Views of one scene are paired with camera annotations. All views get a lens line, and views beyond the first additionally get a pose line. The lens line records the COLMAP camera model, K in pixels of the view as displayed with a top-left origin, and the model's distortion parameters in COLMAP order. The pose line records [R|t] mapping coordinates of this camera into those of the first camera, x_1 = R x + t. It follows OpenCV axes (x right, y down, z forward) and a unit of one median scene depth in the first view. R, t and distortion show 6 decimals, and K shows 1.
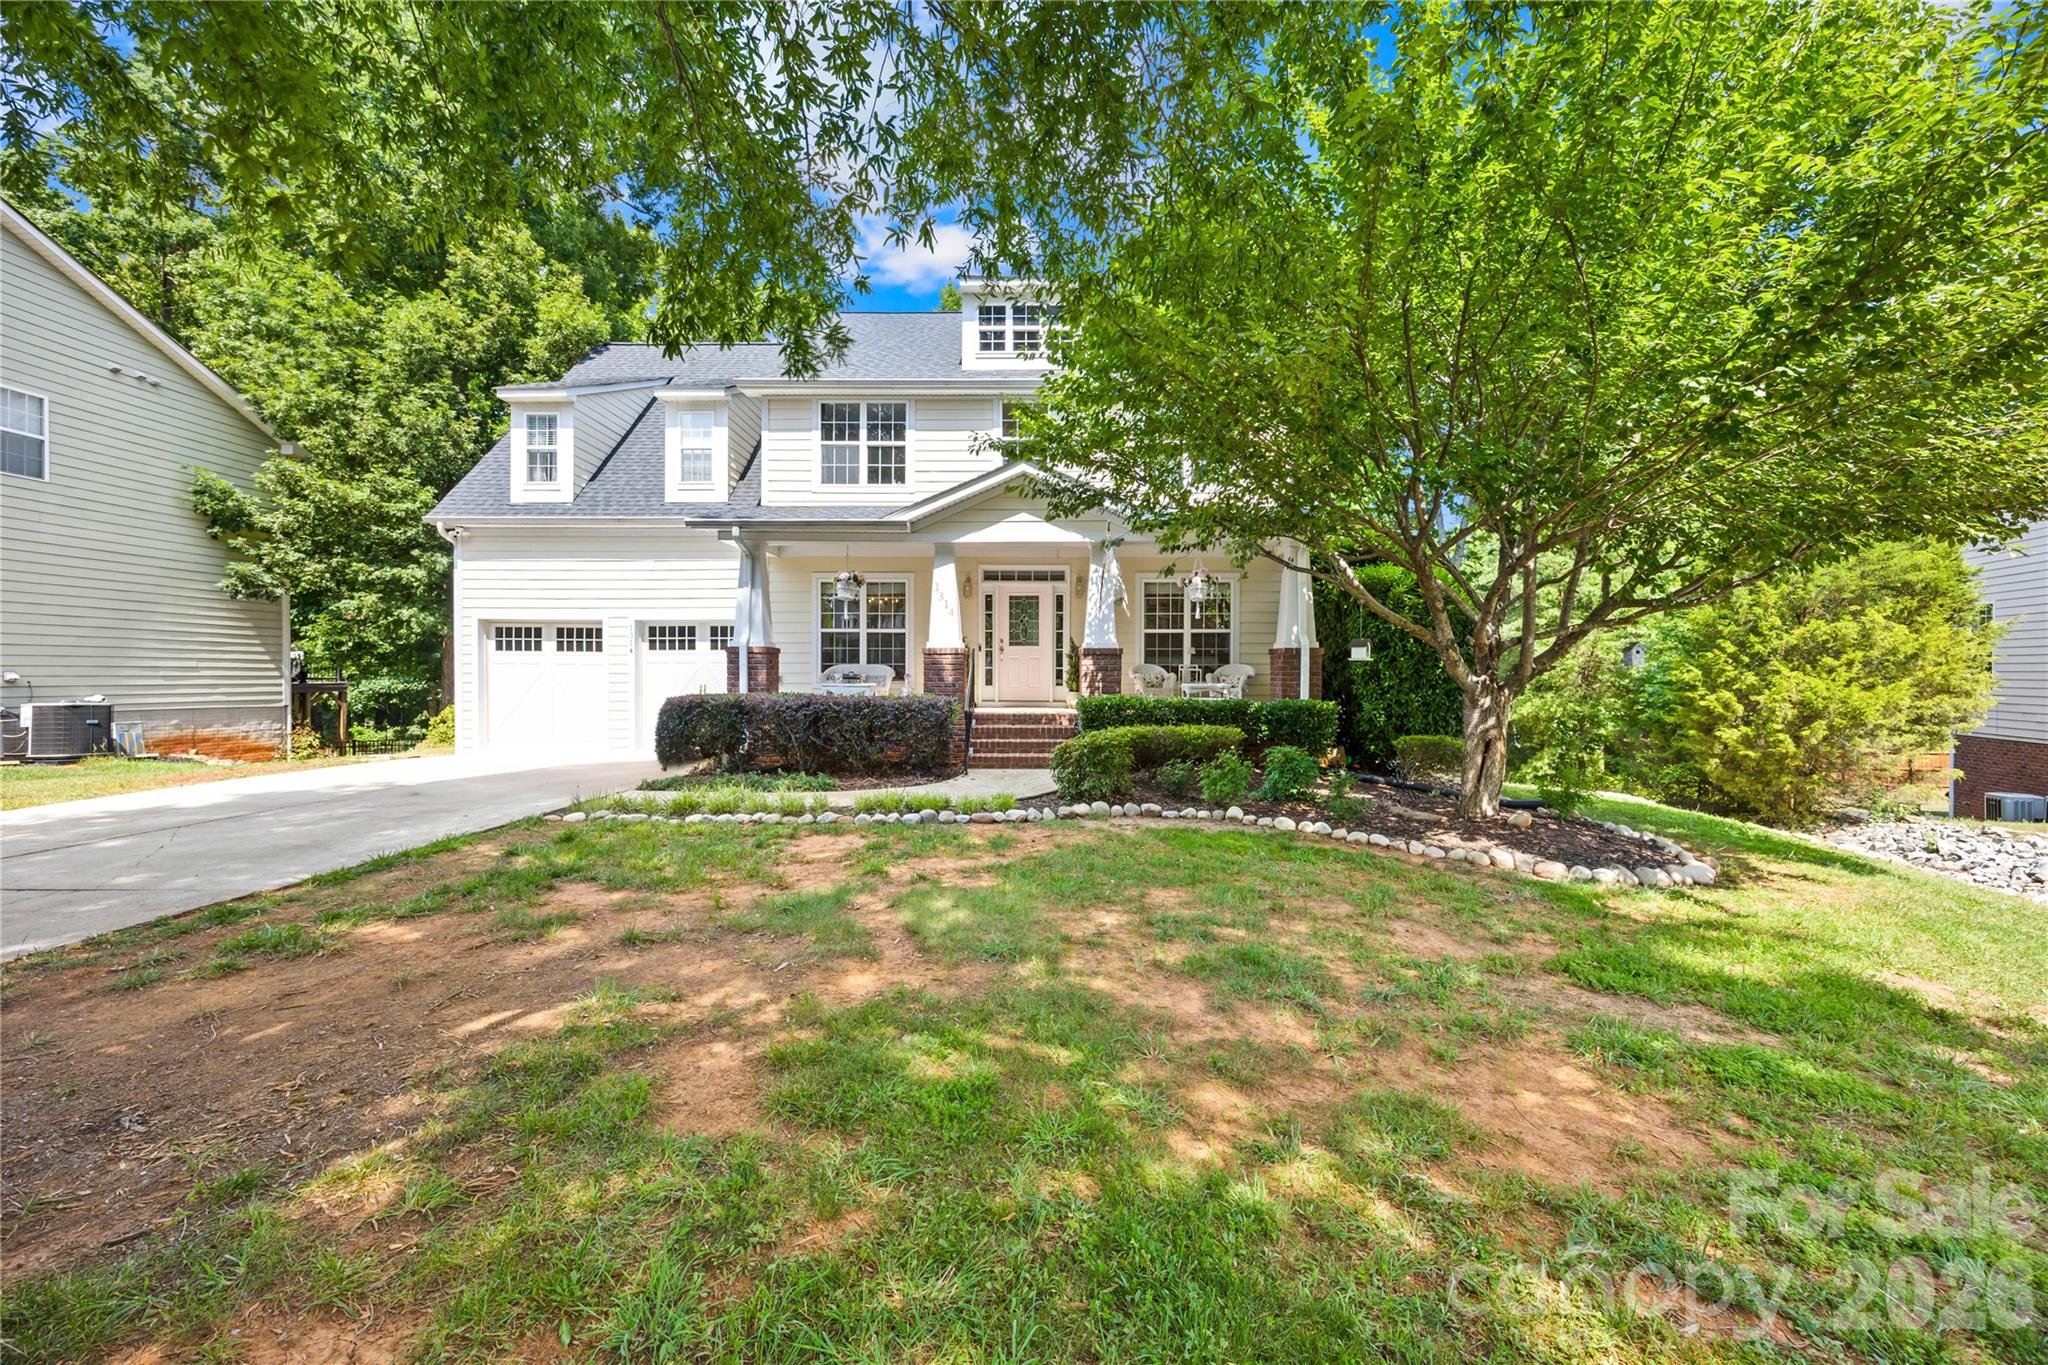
lens RADIAL K [[779.7, 0, 1024.0], [0, 779.7, 682.5], [0, 0, 1]] dist [0.000508, 0.000085]
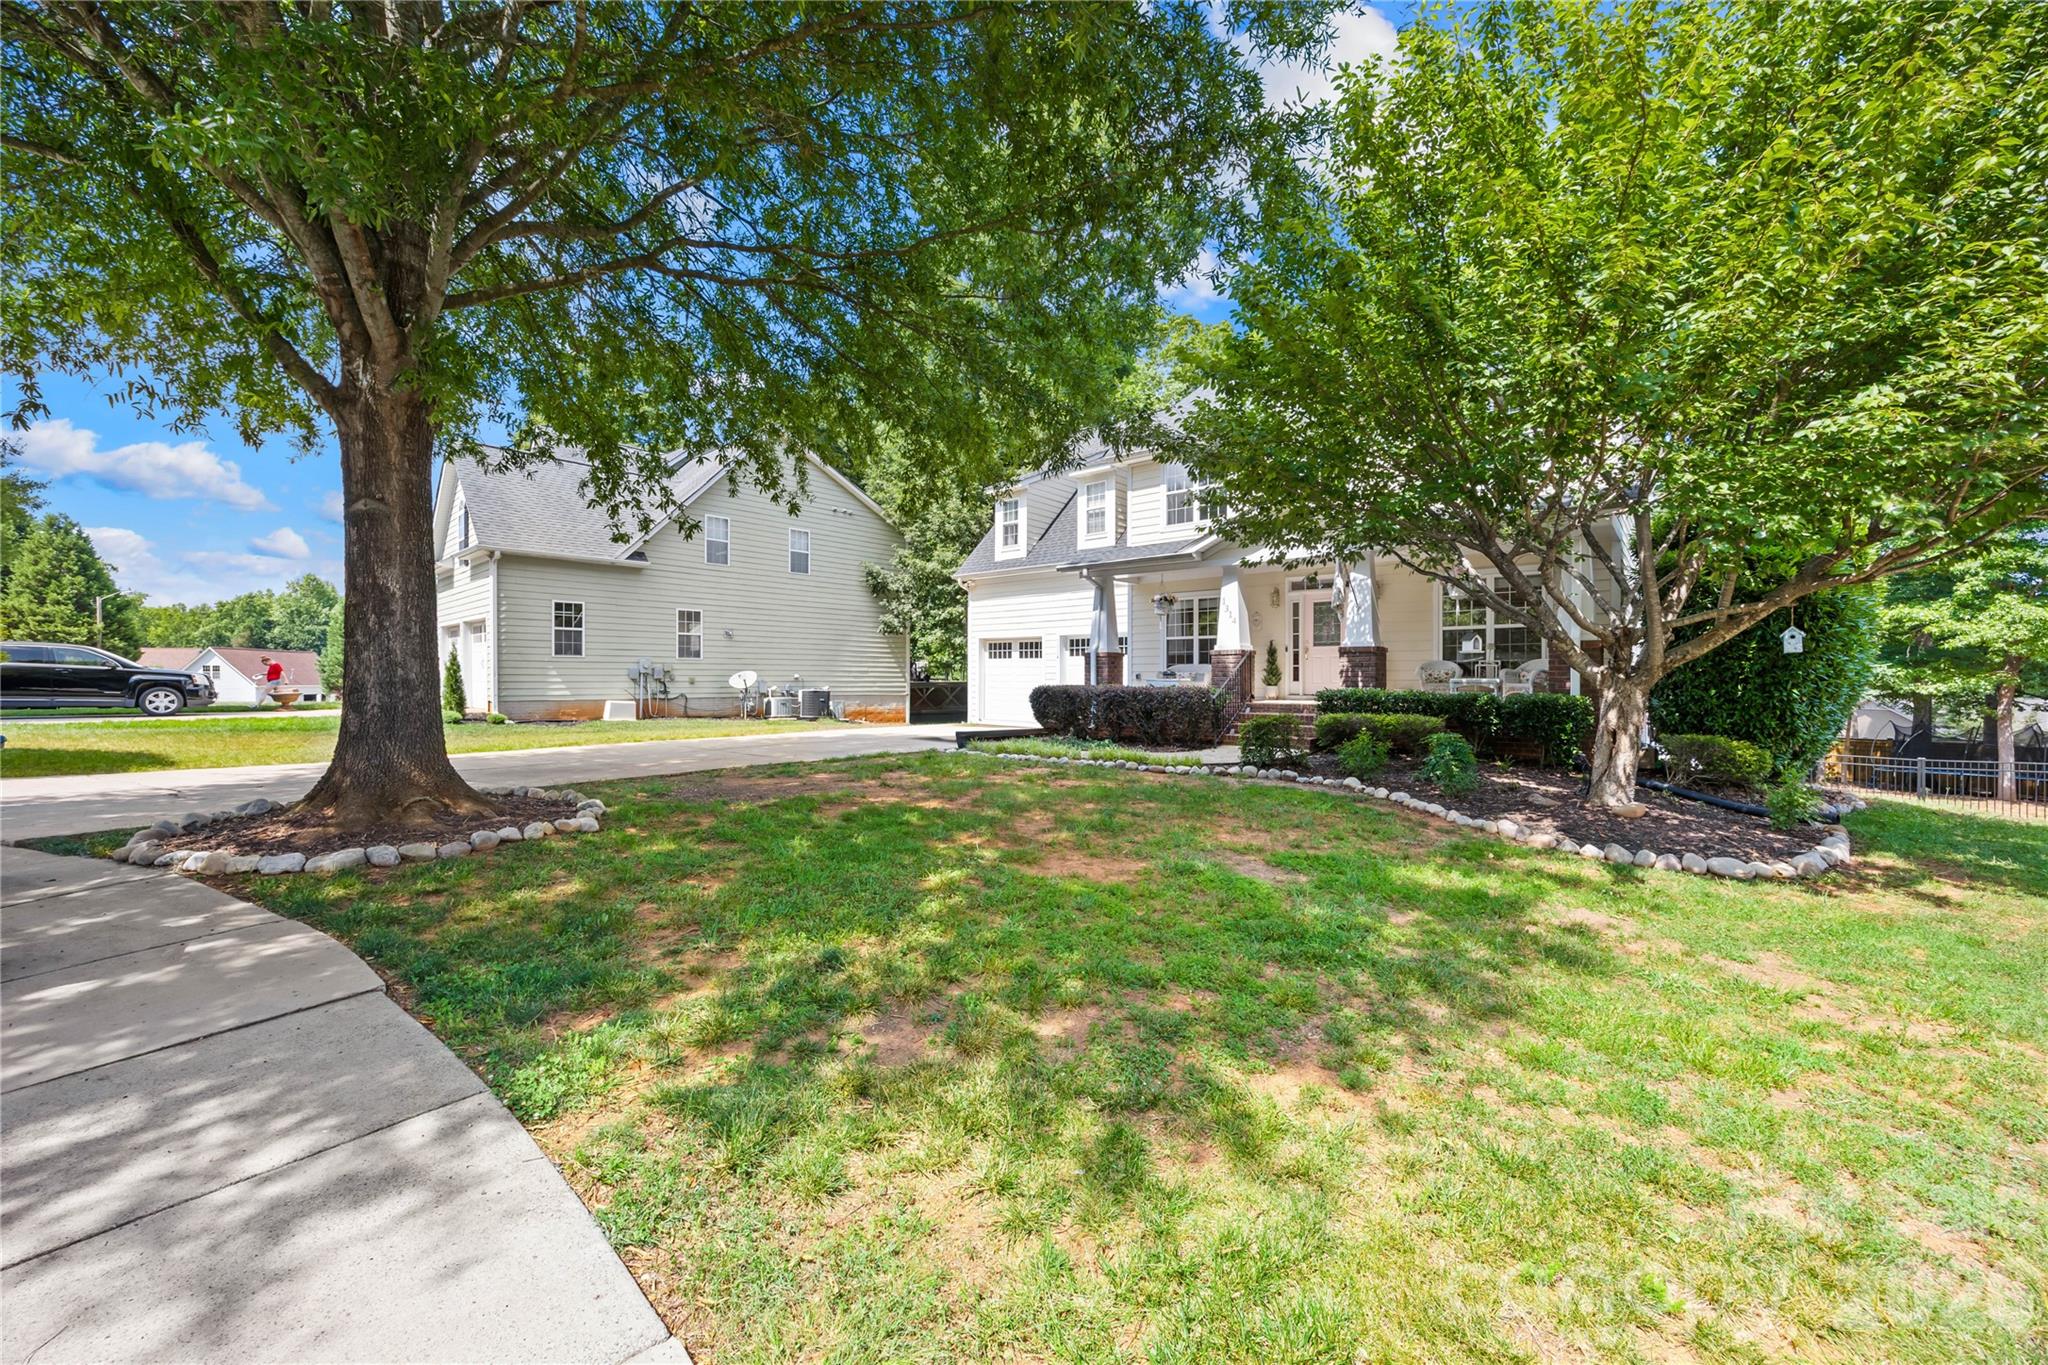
lens RADIAL K [[779.7, 0, 1024.0], [0, 779.7, 682.5], [0, 0, 1]] dist [0.000508, 0.000085]
pose [[0.771191, 0.002088, -0.636600, 0.380900], [-0.005985, 0.999974, -0.003970, 0.012741], [0.636575, 0.006872, 0.771184, -0.147182]]
